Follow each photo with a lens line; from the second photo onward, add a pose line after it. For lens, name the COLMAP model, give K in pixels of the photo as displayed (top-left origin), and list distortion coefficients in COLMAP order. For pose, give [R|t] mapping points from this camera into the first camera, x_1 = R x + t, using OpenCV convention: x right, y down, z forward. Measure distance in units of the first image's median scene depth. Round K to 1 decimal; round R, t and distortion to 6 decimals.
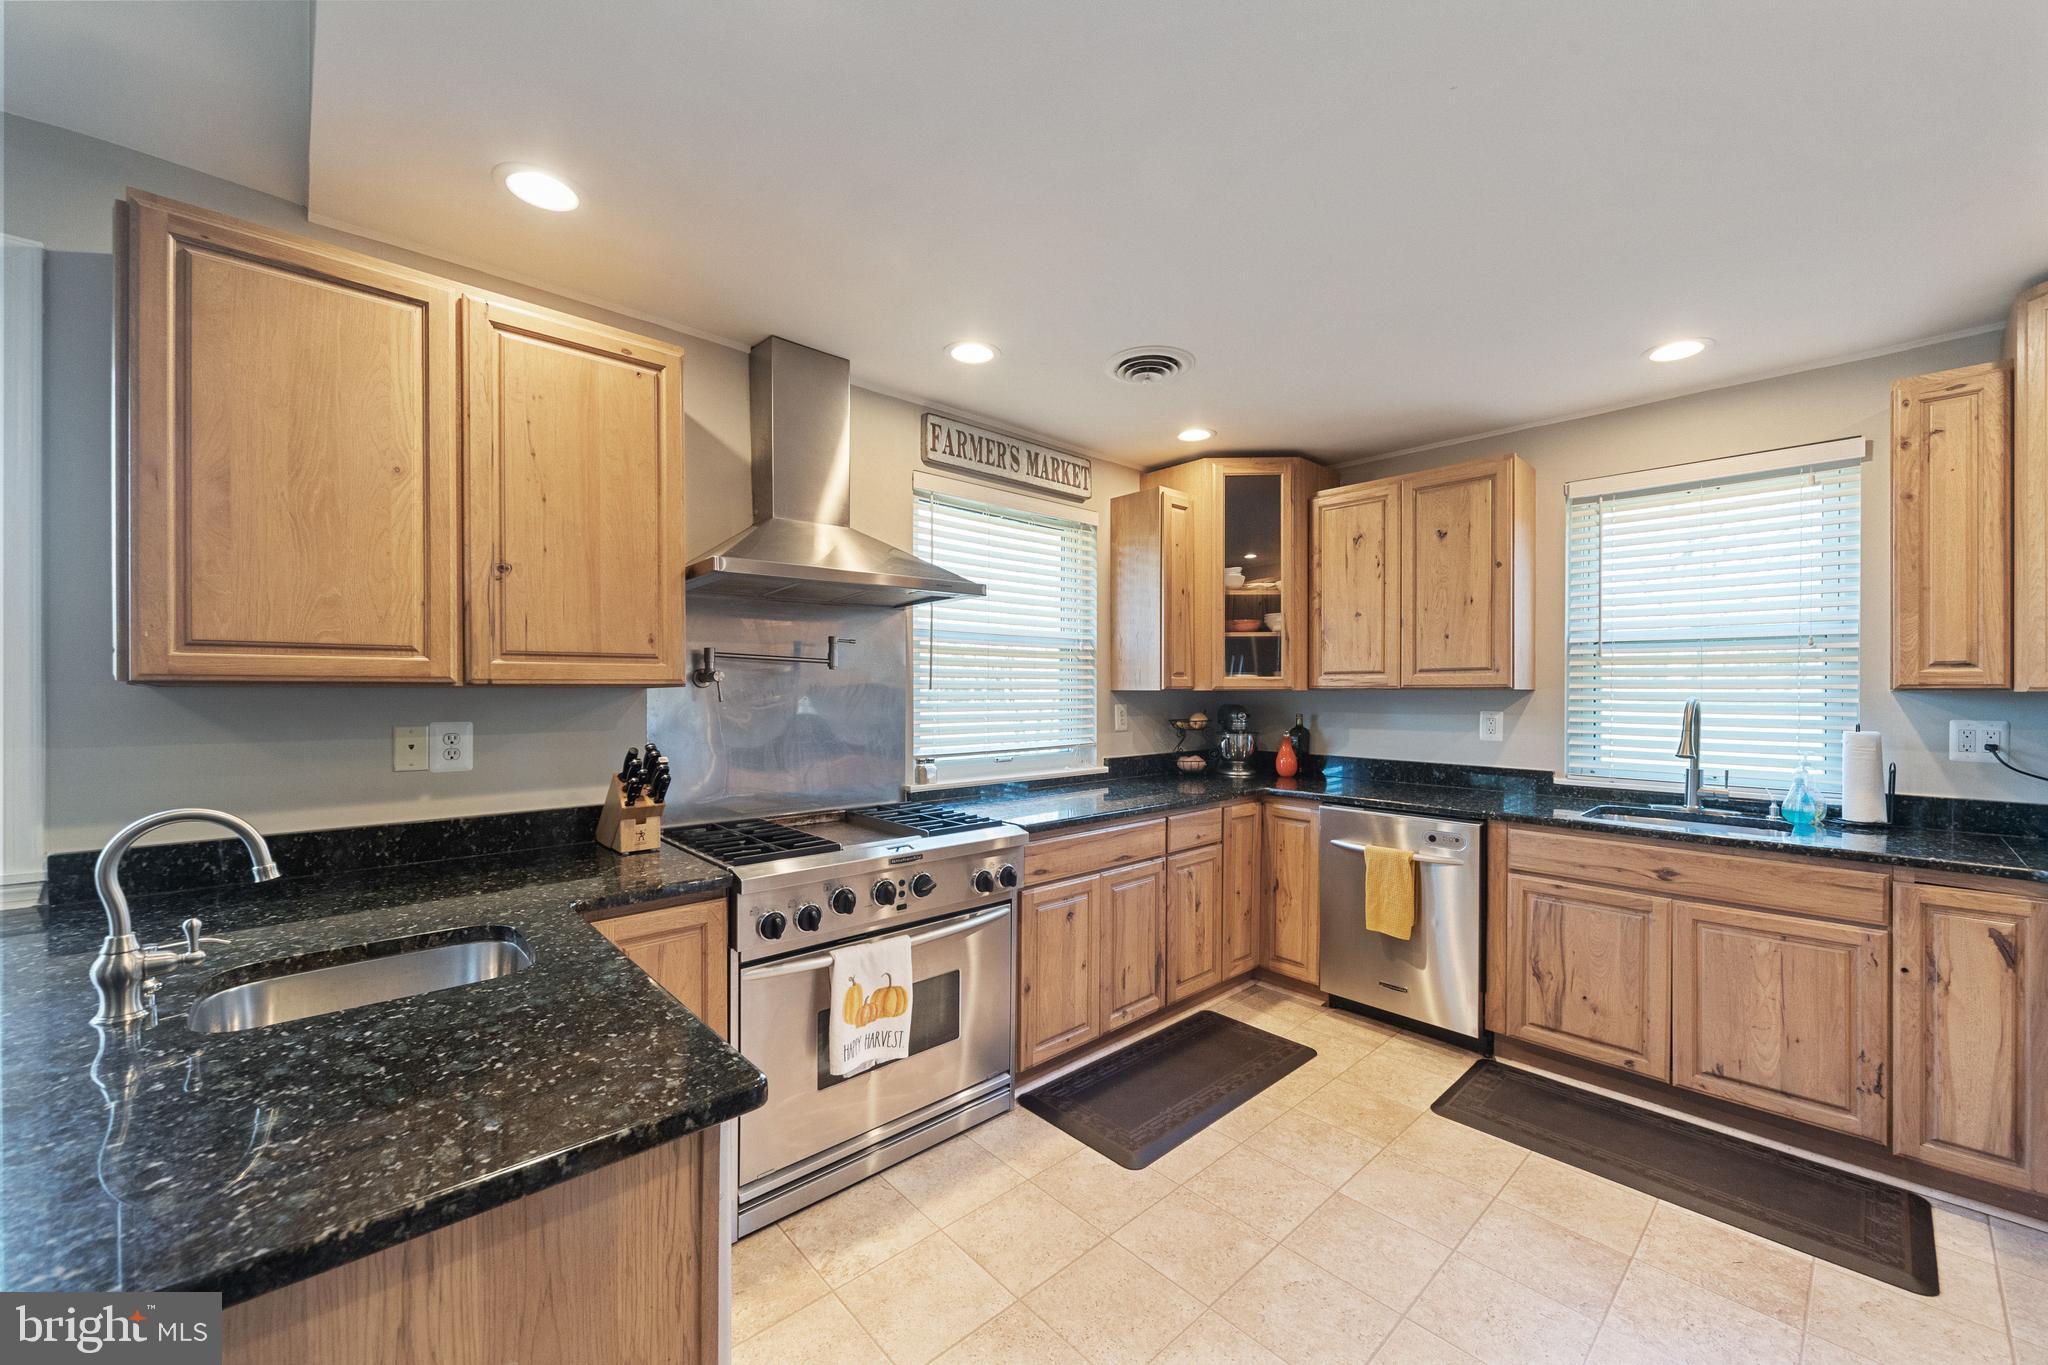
lens RADIAL K [[787.8, 0, 1022.8], [0, 787.8, 692.6], [0, 0, 1]] dist [0.001187, -0.000586]
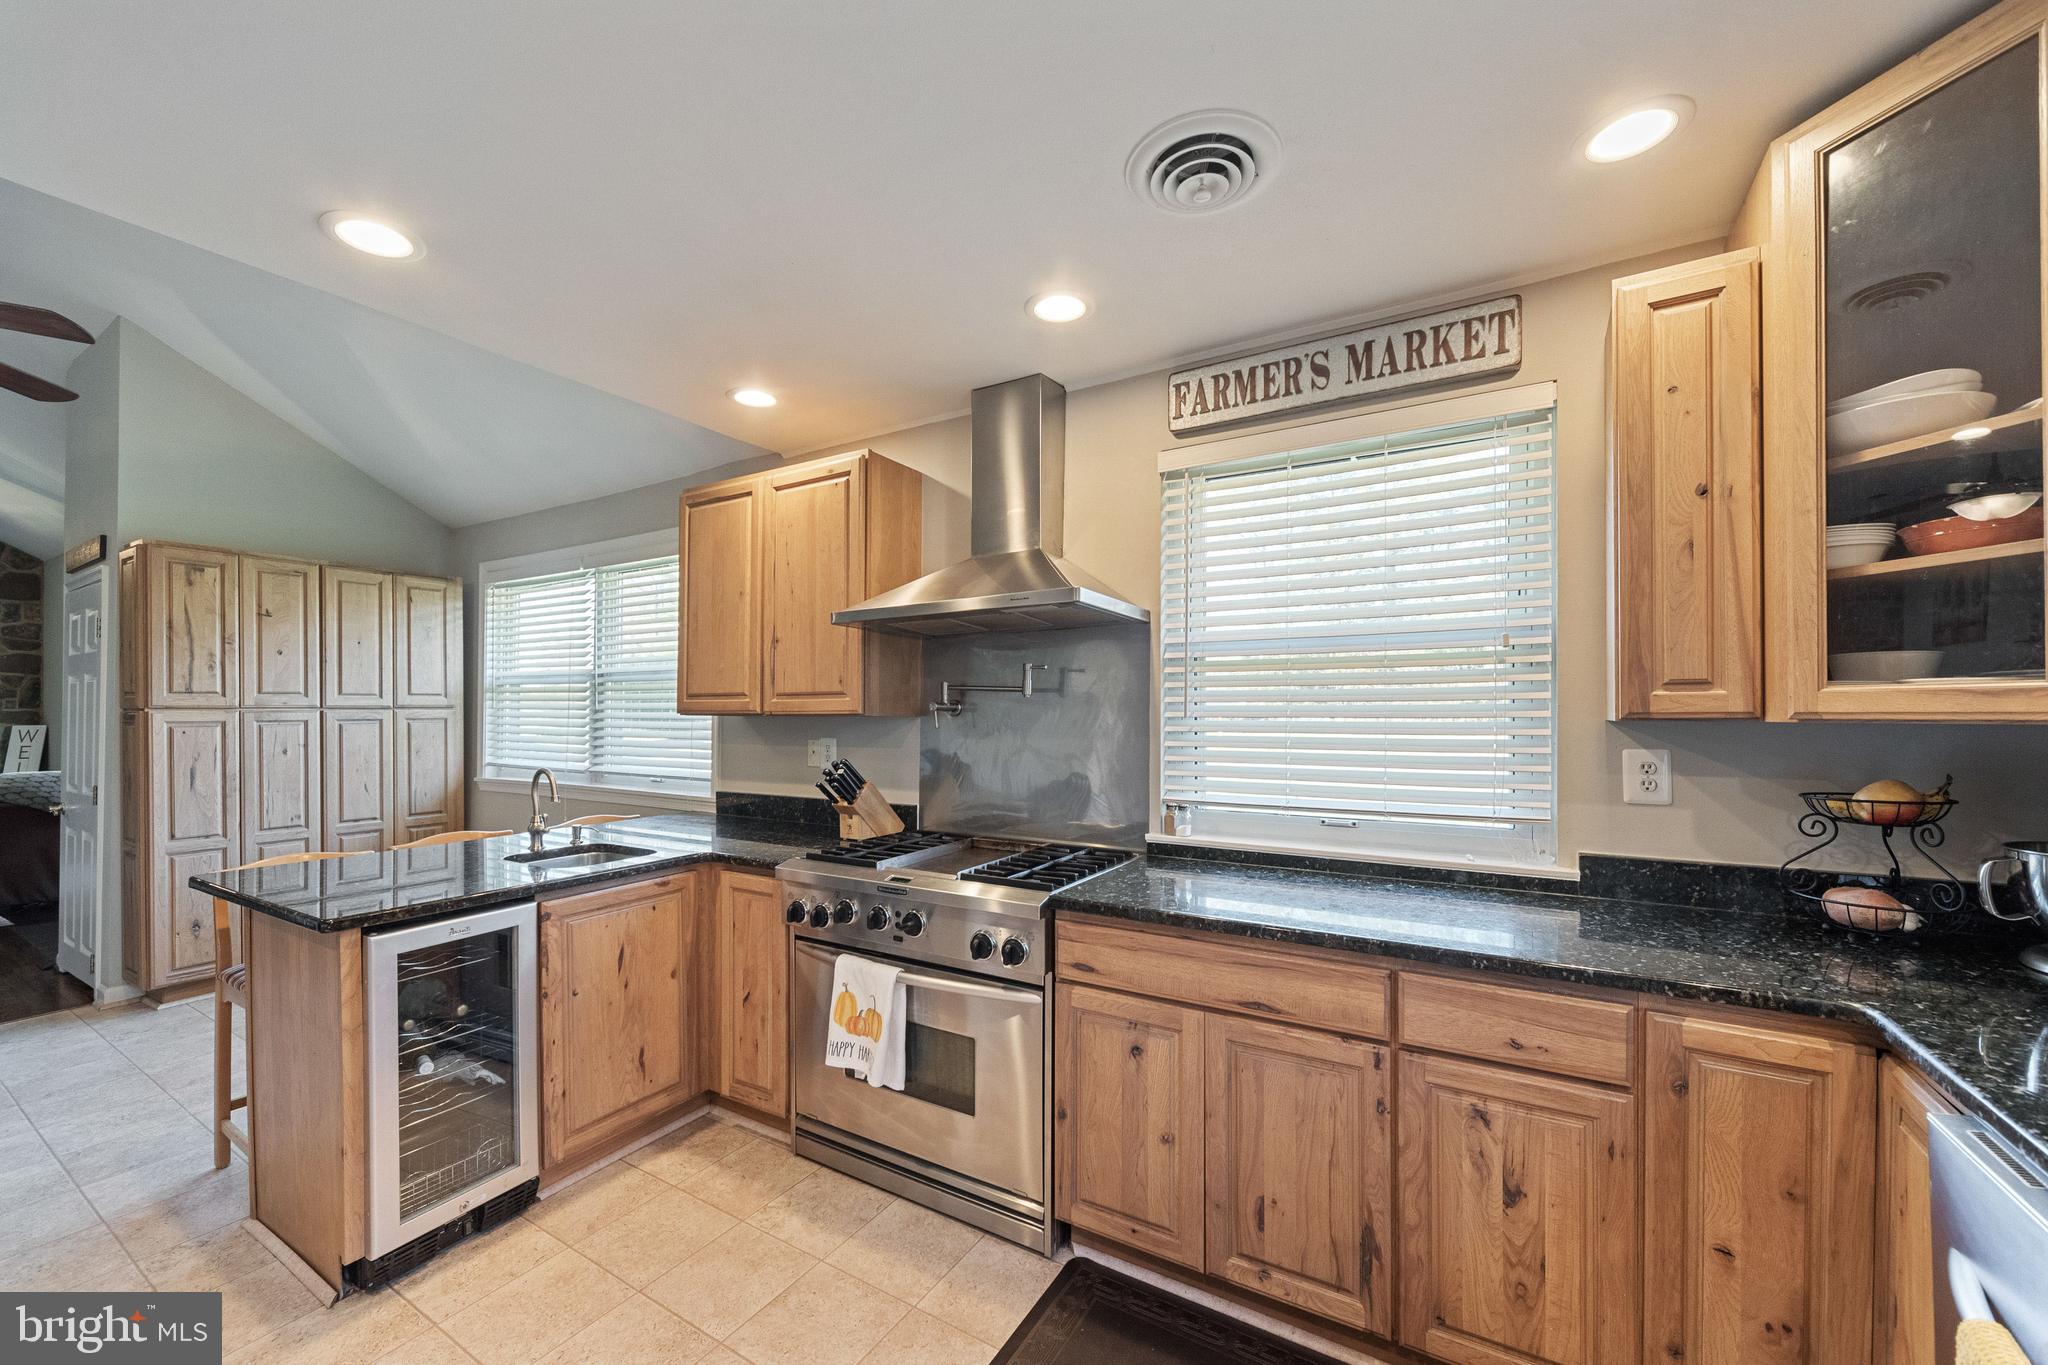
lens RADIAL K [[787.8, 0, 1035.5], [0, 787.8, 714.7], [0, 0, 1]] dist [0.001187, -0.000586]
pose [[0.286618, -0.001252, -0.958044, 0.587830], [-0.002955, 0.999993, -0.002191, -0.005149], [0.958040, 0.003459, 0.286613, 0.614073]]
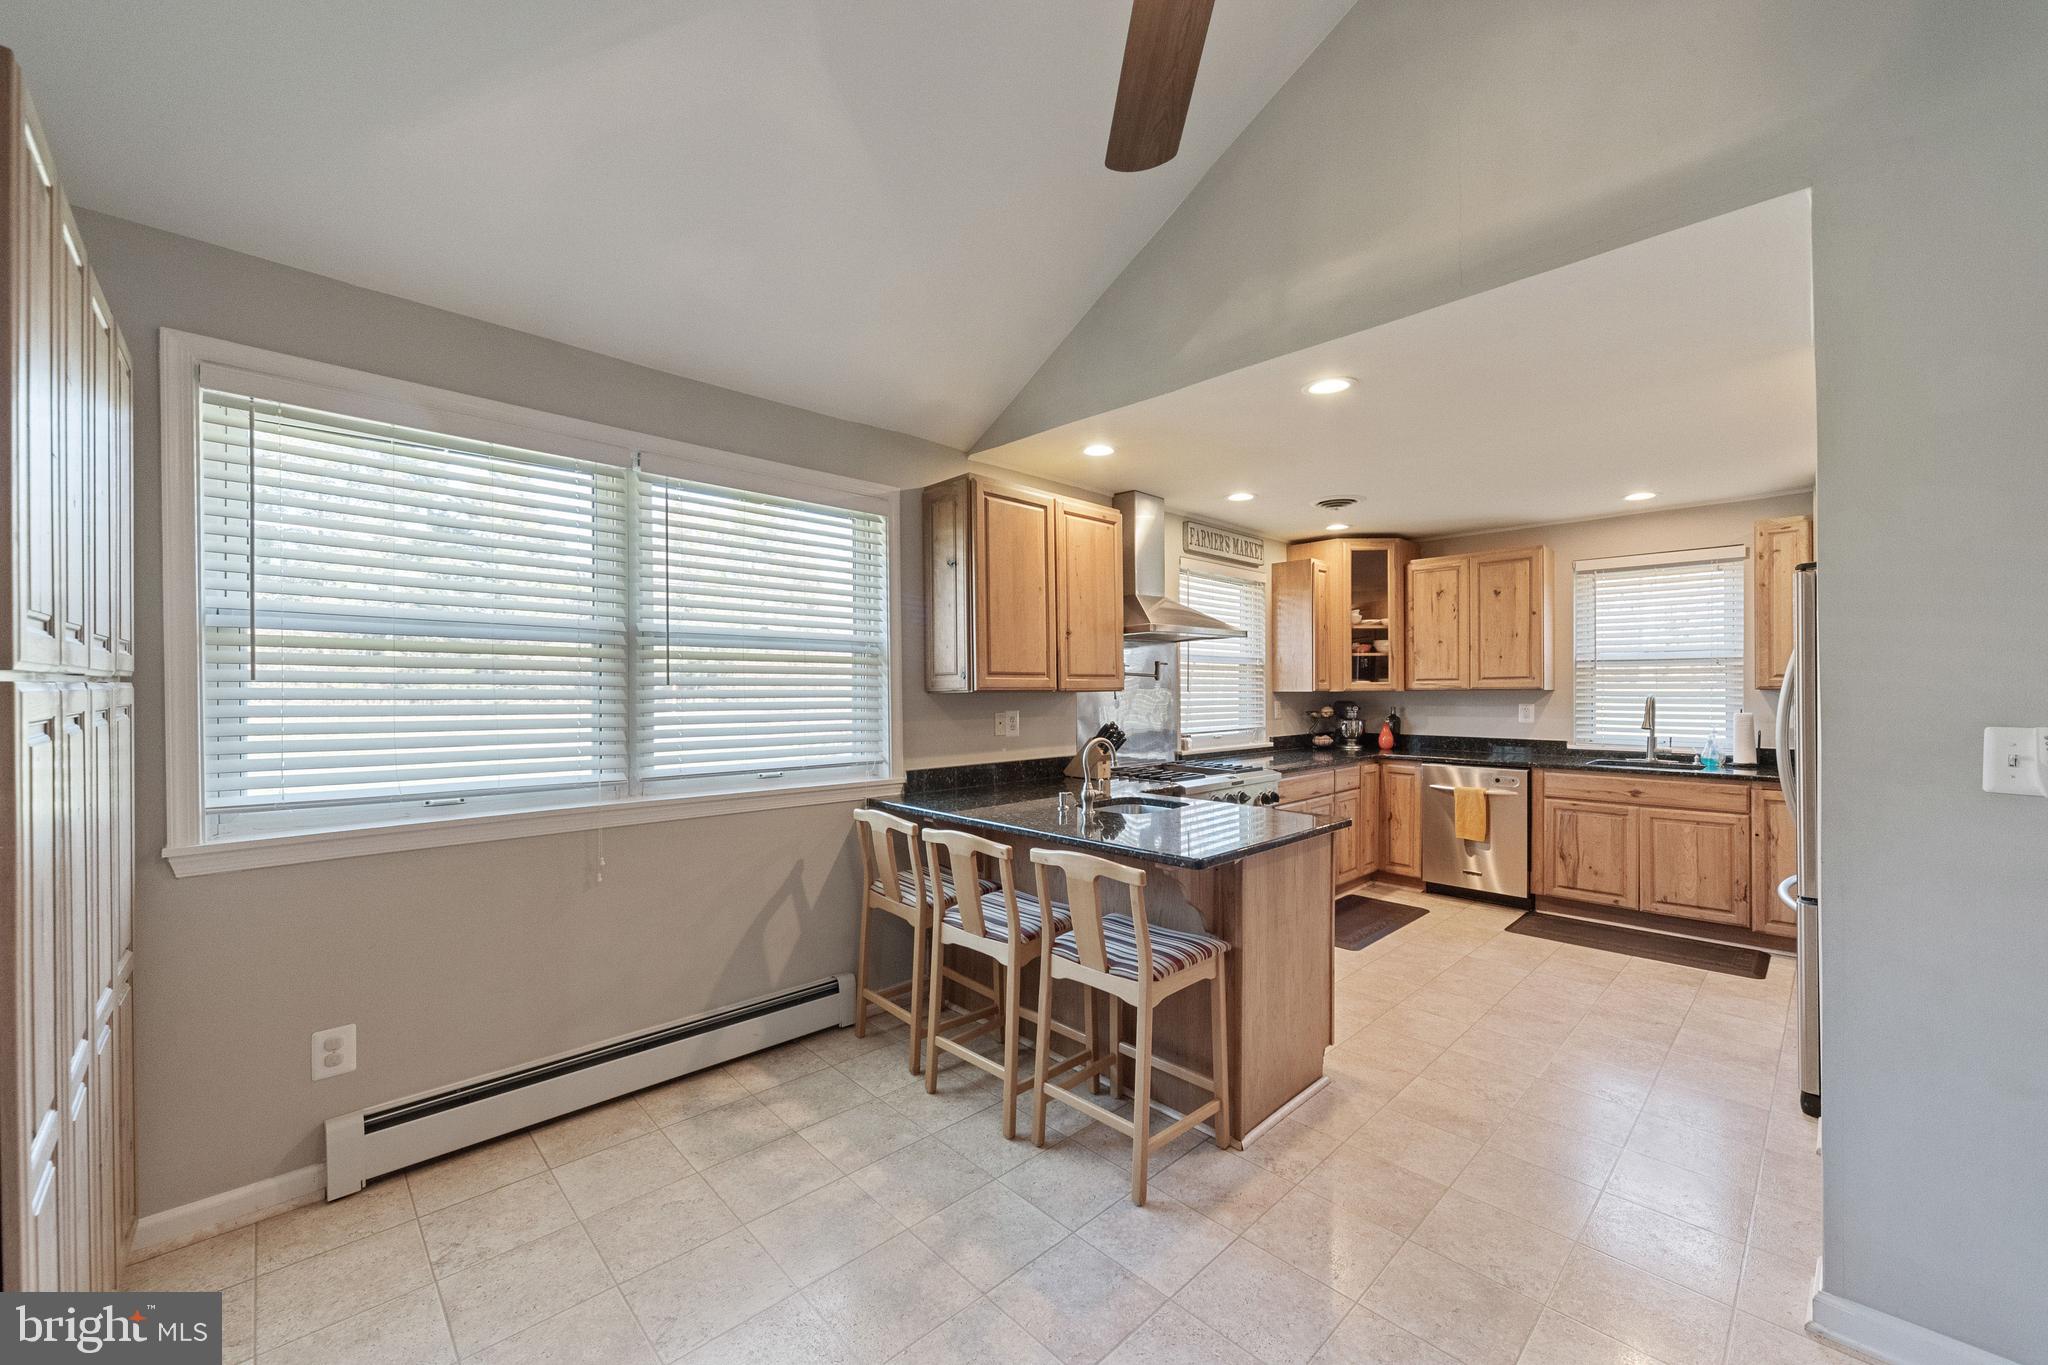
lens RADIAL K [[787.8, 0, 1025.9], [0, 787.8, 694.2], [0, 0, 1]] dist [0.001187, -0.000586]
pose [[0.999609, -0.005498, 0.027433, -0.480905], [0.005477, 0.999985, 0.000852, -0.002401], [-0.027437, -0.000701, 0.999623, -0.586474]]
